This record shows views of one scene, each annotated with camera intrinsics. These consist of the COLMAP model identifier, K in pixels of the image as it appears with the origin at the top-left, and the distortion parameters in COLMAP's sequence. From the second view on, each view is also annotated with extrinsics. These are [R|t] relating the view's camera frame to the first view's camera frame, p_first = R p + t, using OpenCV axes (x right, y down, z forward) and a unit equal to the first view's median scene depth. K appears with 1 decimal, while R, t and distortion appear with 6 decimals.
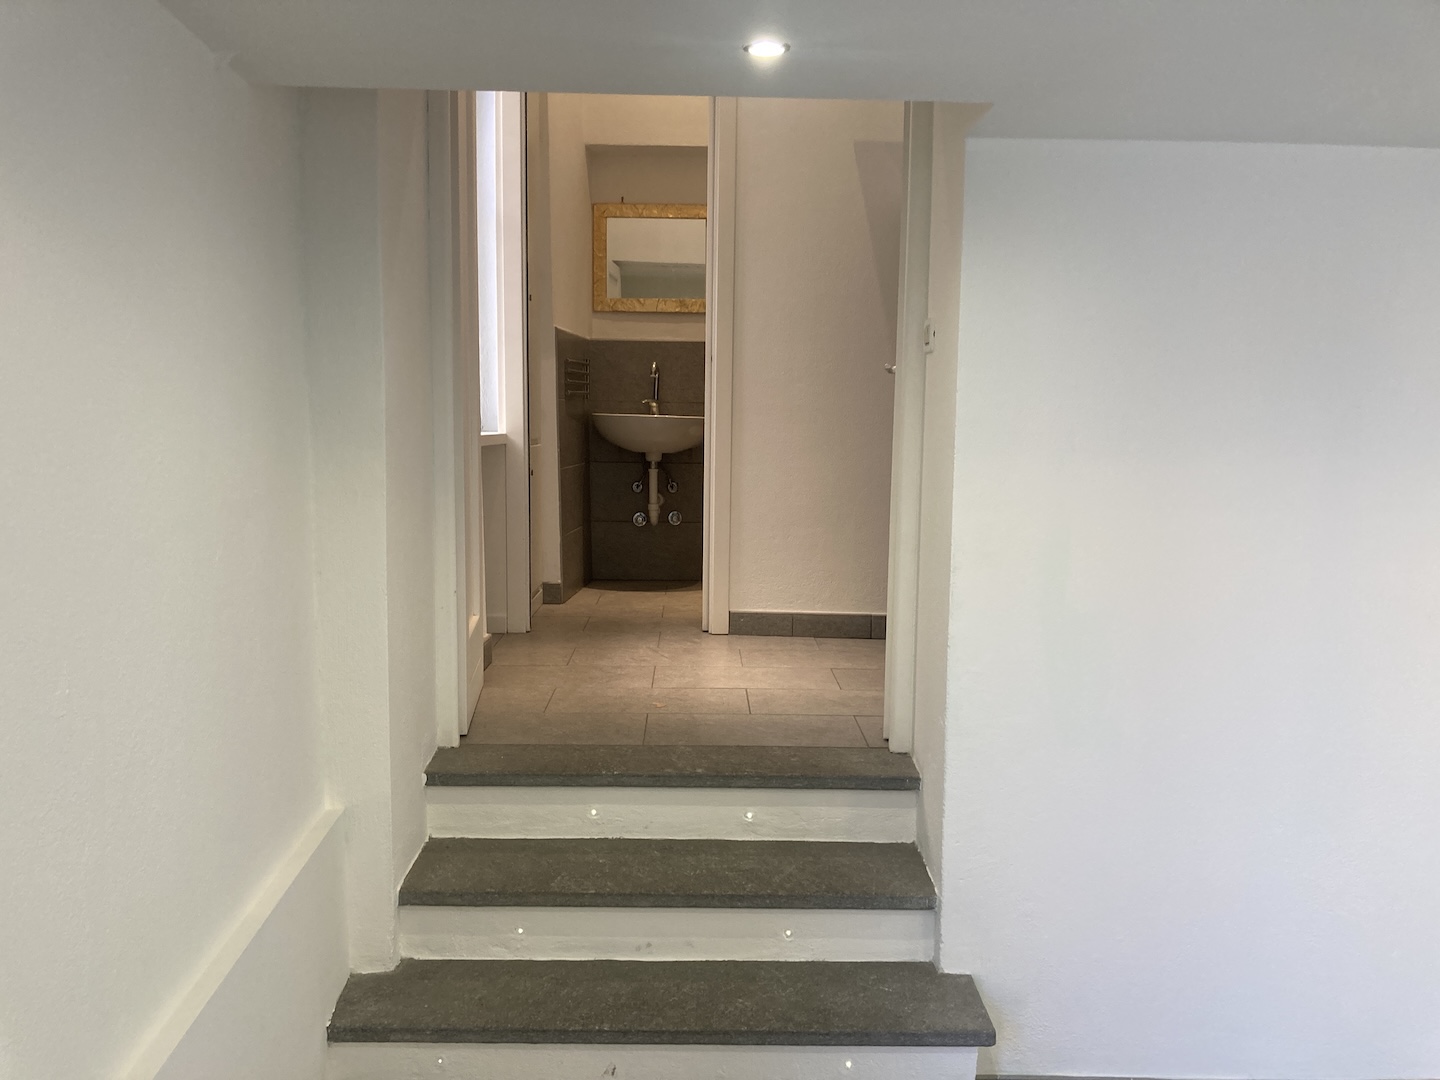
lens RADIAL K [[1172.2, 0, 731.6], [0, 1172.2, 546.6], [0, 0, 1]] dist [0.031790, -0.013741]
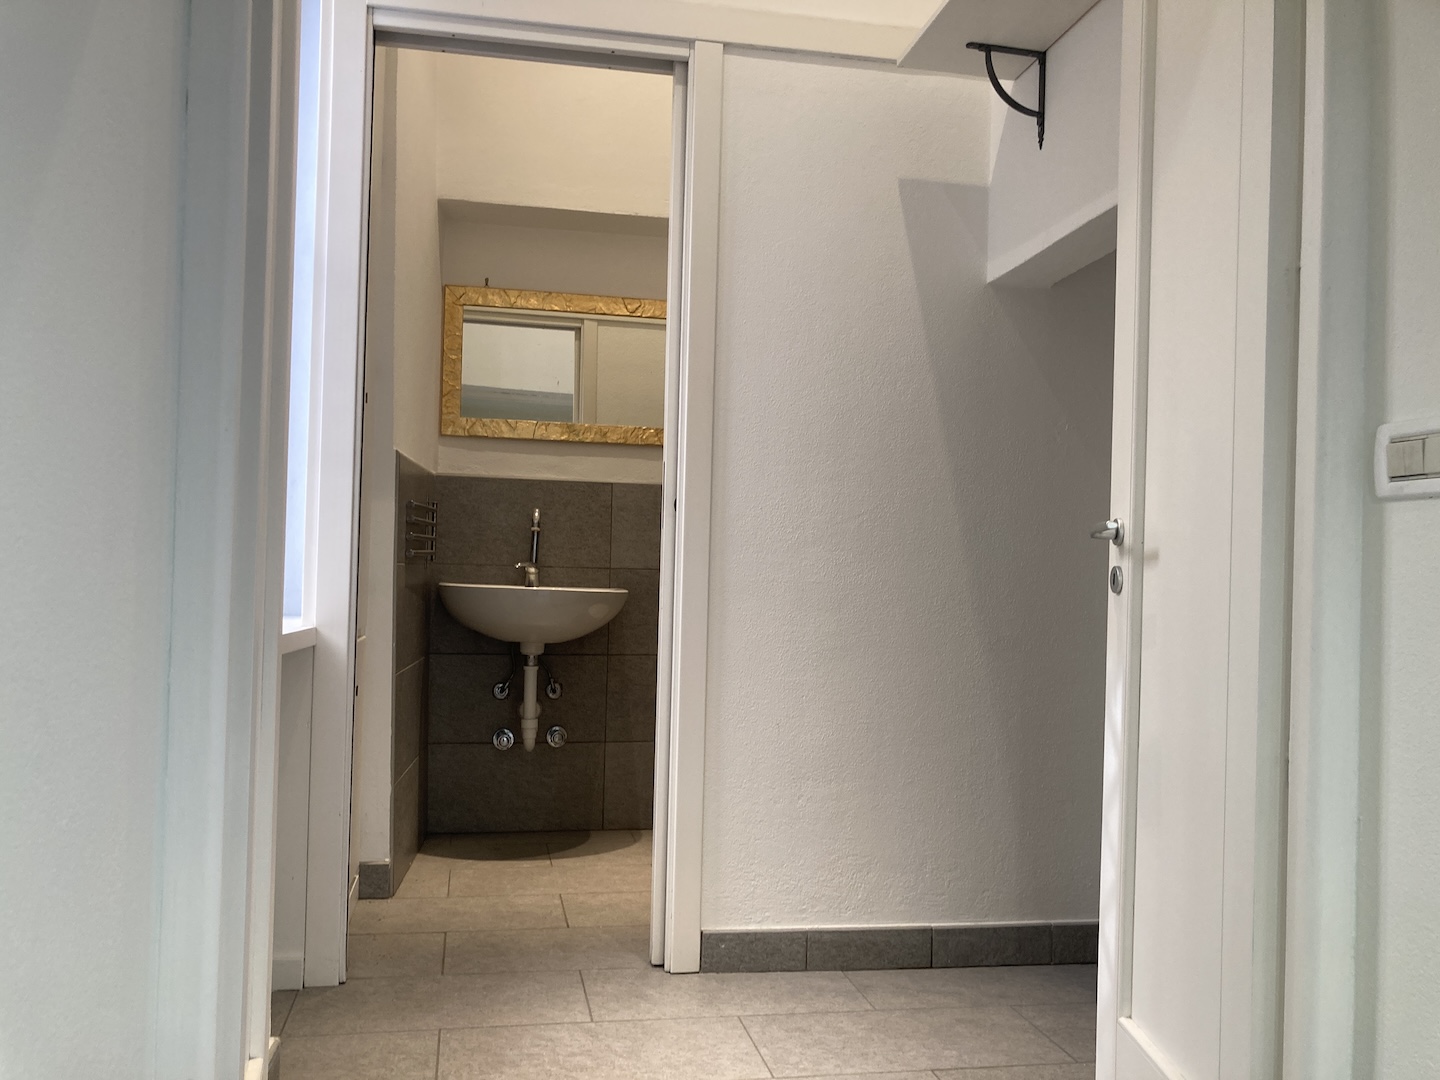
lens RADIAL K [[1187.9, 0, 723.0], [0, 1187.9, 539.9], [0, 0, 1]] dist [0.077691, -0.123388]
pose [[0.985131, 0.017780, 0.170880, -0.076159], [0.005377, 0.990952, -0.134111, -0.045899], [-0.171718, 0.133035, 0.976122, 0.306117]]
